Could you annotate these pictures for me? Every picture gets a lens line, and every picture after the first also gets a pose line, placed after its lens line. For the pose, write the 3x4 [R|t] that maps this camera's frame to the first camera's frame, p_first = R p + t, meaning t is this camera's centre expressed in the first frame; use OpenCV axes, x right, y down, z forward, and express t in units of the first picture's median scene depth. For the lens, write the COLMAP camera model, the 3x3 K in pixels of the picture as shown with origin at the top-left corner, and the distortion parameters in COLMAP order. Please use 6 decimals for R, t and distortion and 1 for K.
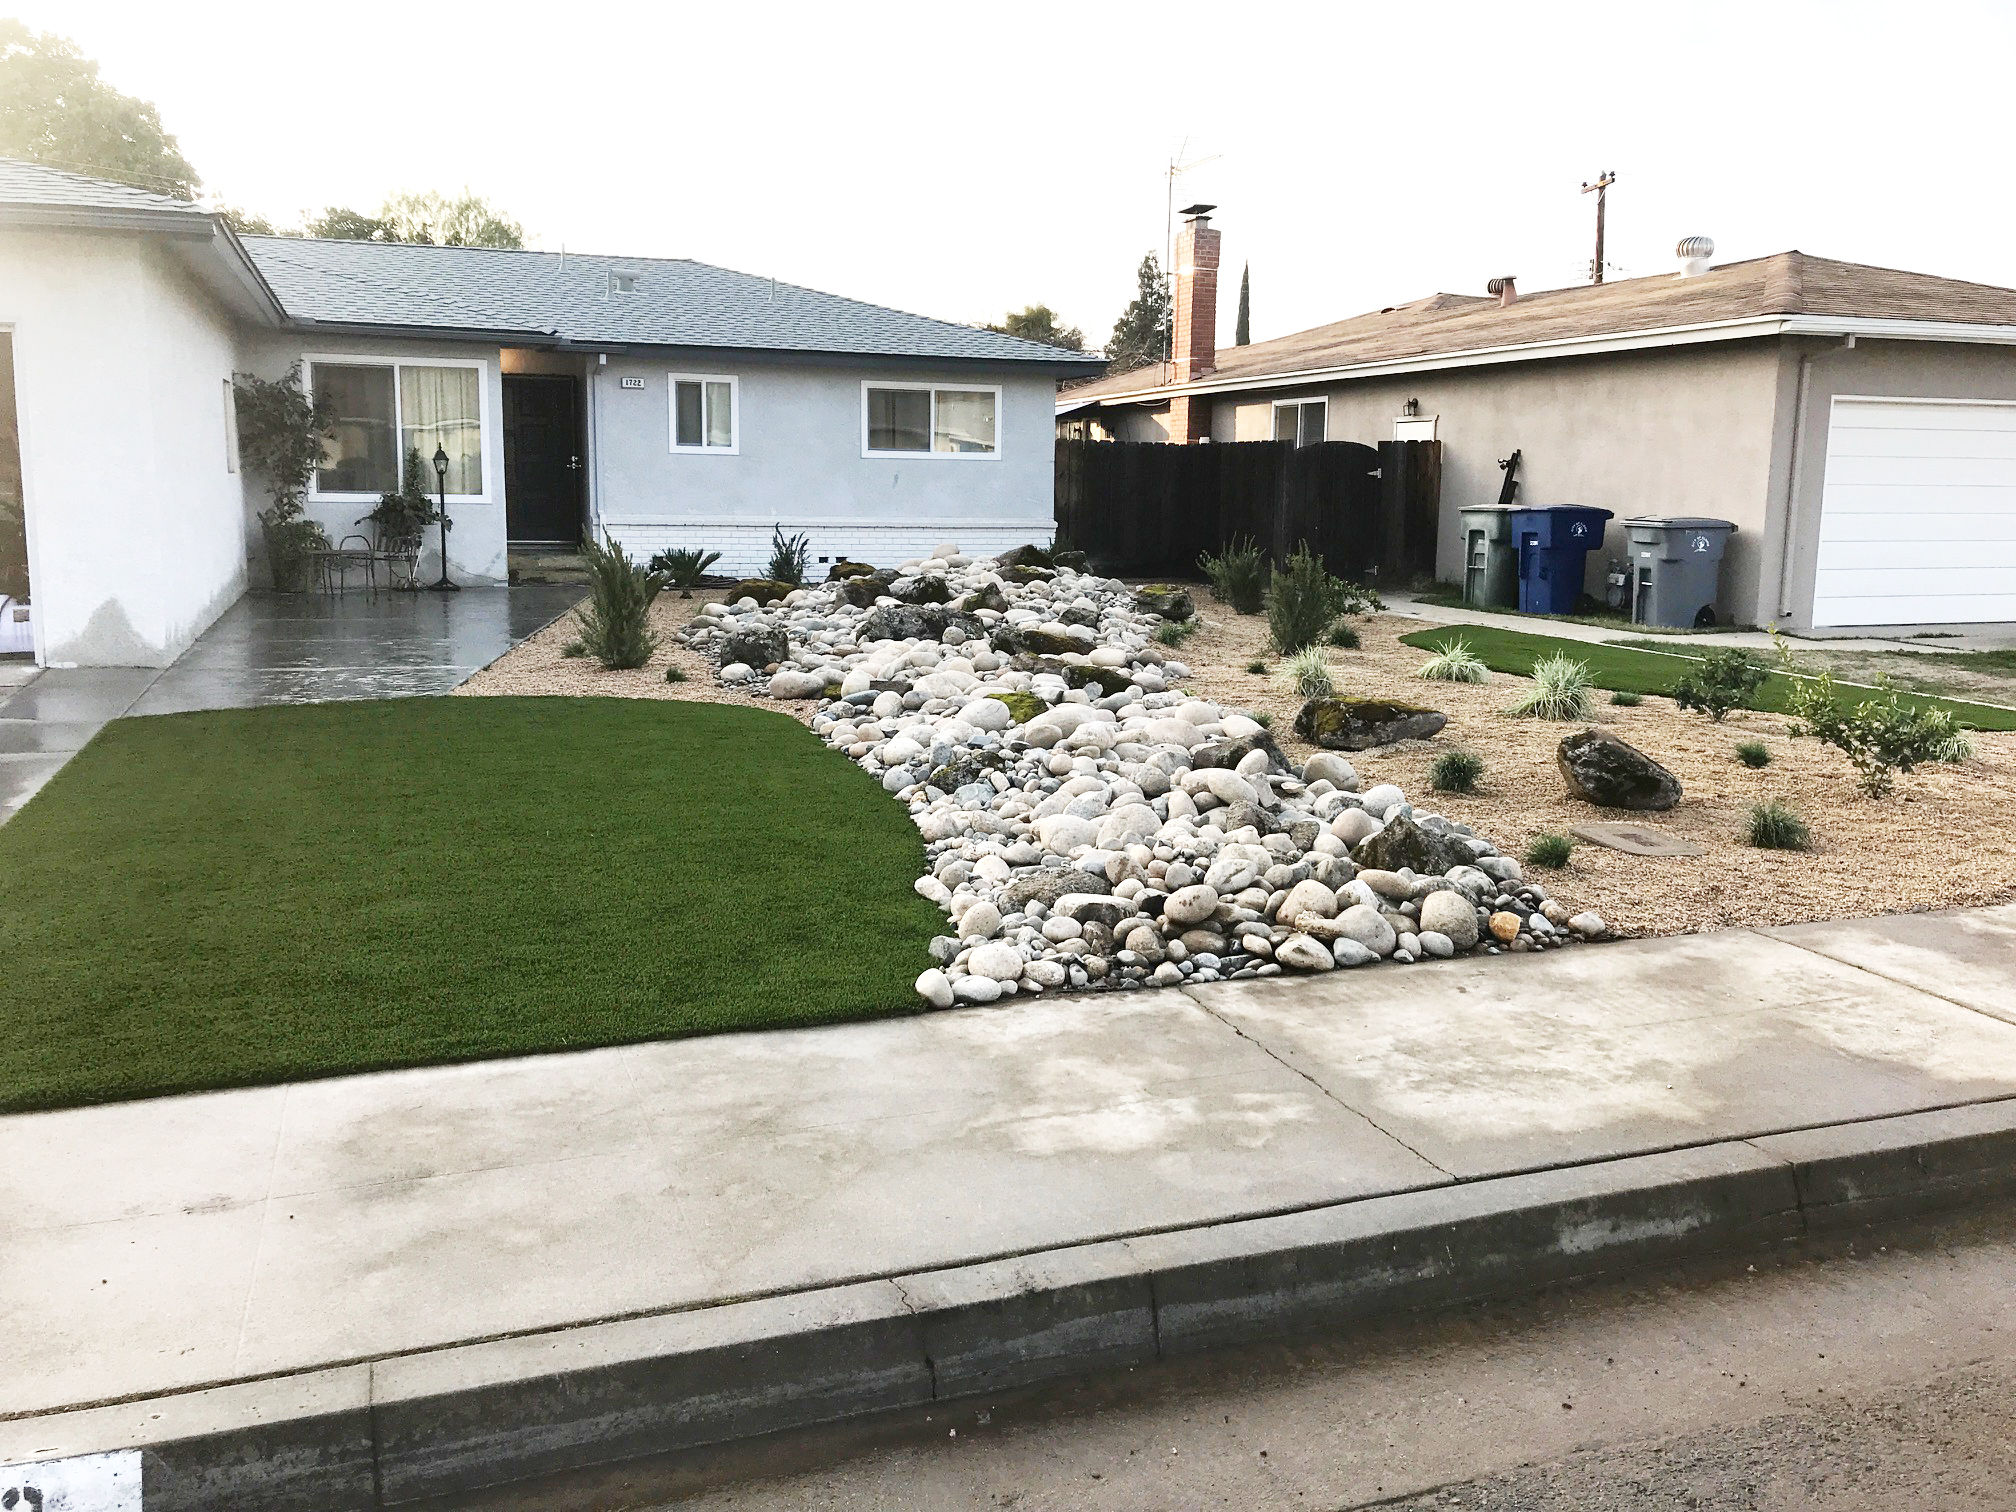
lens RADIAL K [[1645.9, 0, 996.8], [0, 1645.9, 742.5], [0, 0, 1]] dist [0.016533, -0.010747]
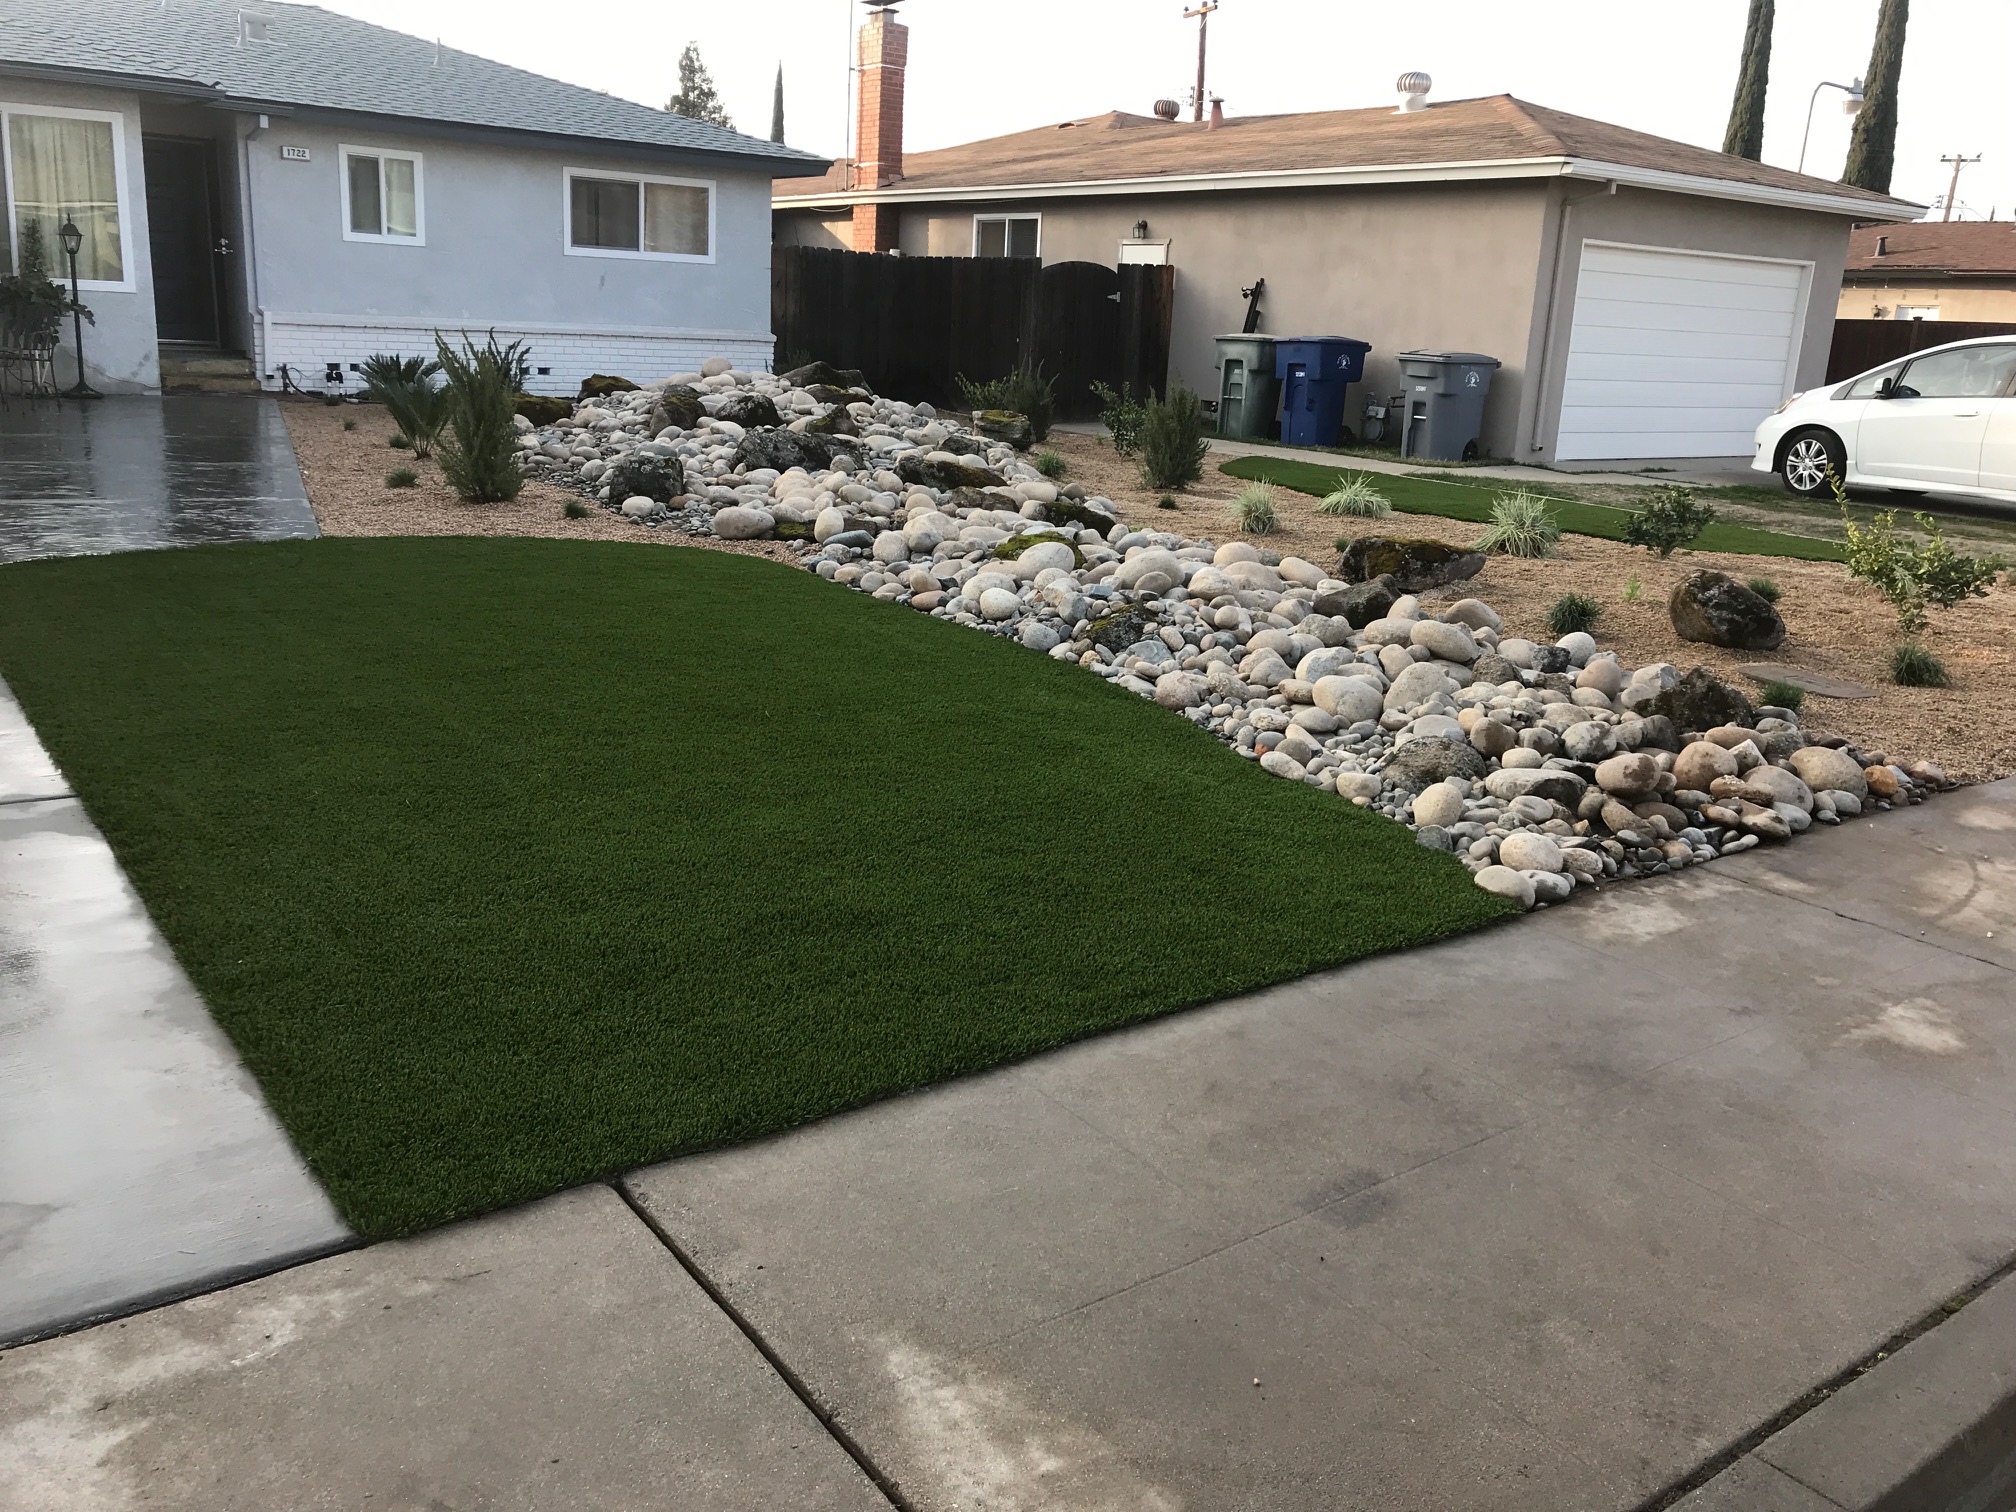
lens RADIAL K [[1645.9, 0, 996.8], [0, 1645.9, 742.5], [0, 0, 1]] dist [0.016533, -0.010747]
pose [[0.956688, -0.039983, 0.288356, -0.145840], [0.008717, 0.994014, 0.108907, -0.007338], [-0.290985, -0.101676, 0.951310, 0.063379]]
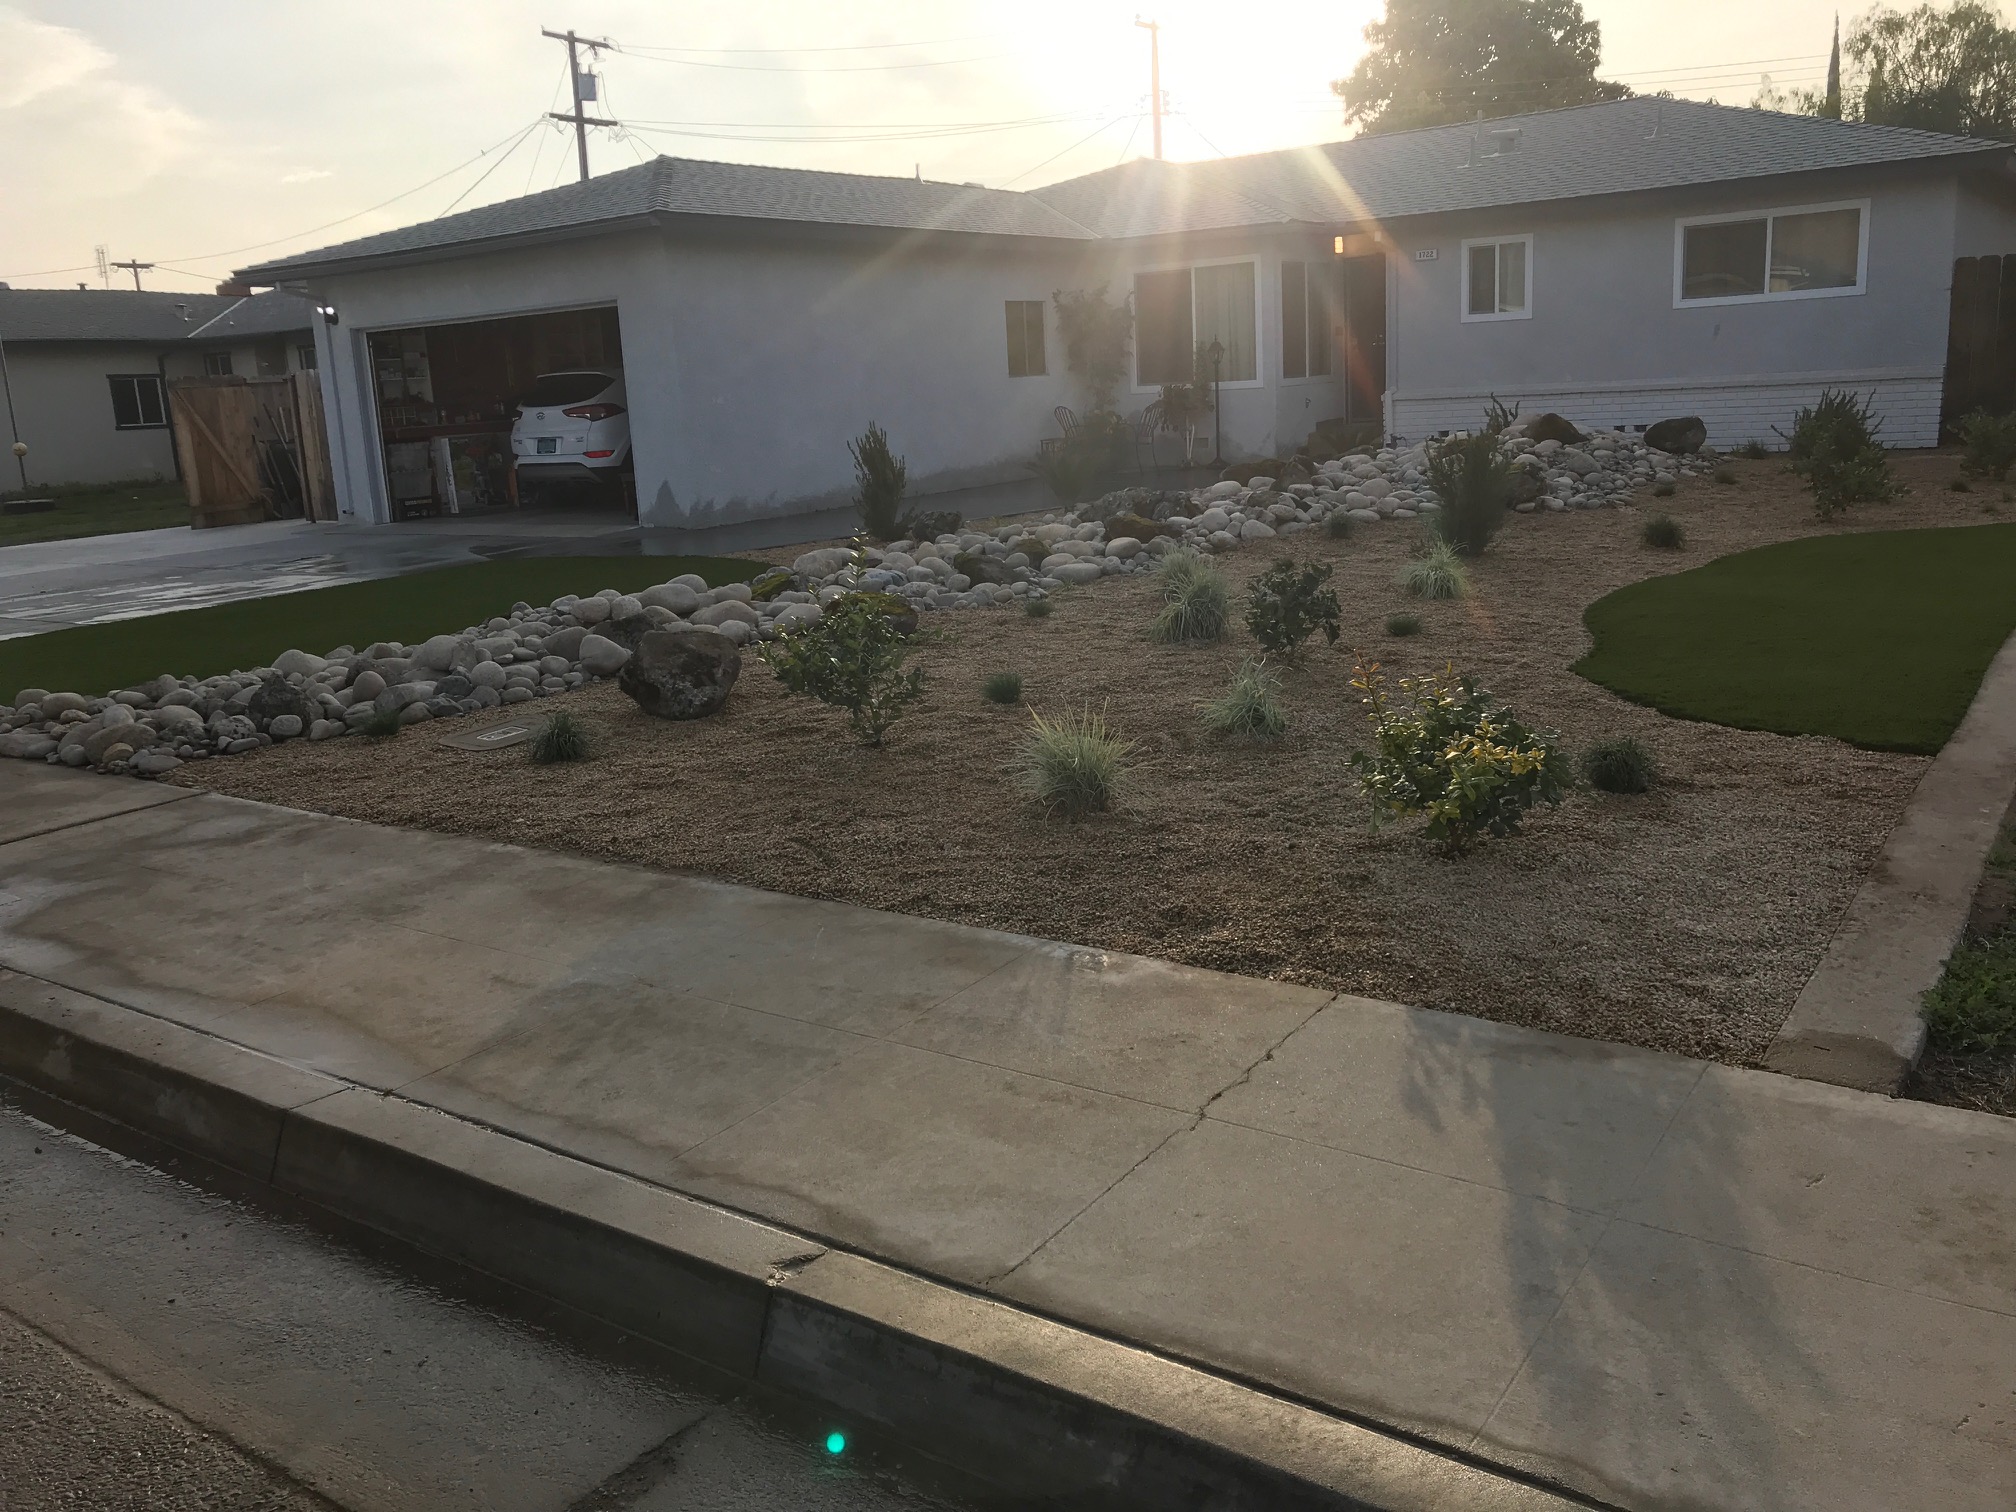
lens RADIAL K [[1645.9, 0, 996.8], [0, 1645.9, 742.5], [0, 0, 1]] dist [0.016533, -0.010747]
pose [[0.579348, 0.126983, -0.805128, 0.506860], [-0.064523, 0.991835, 0.110001, -0.022262], [0.812523, -0.011779, 0.582811, 0.230456]]
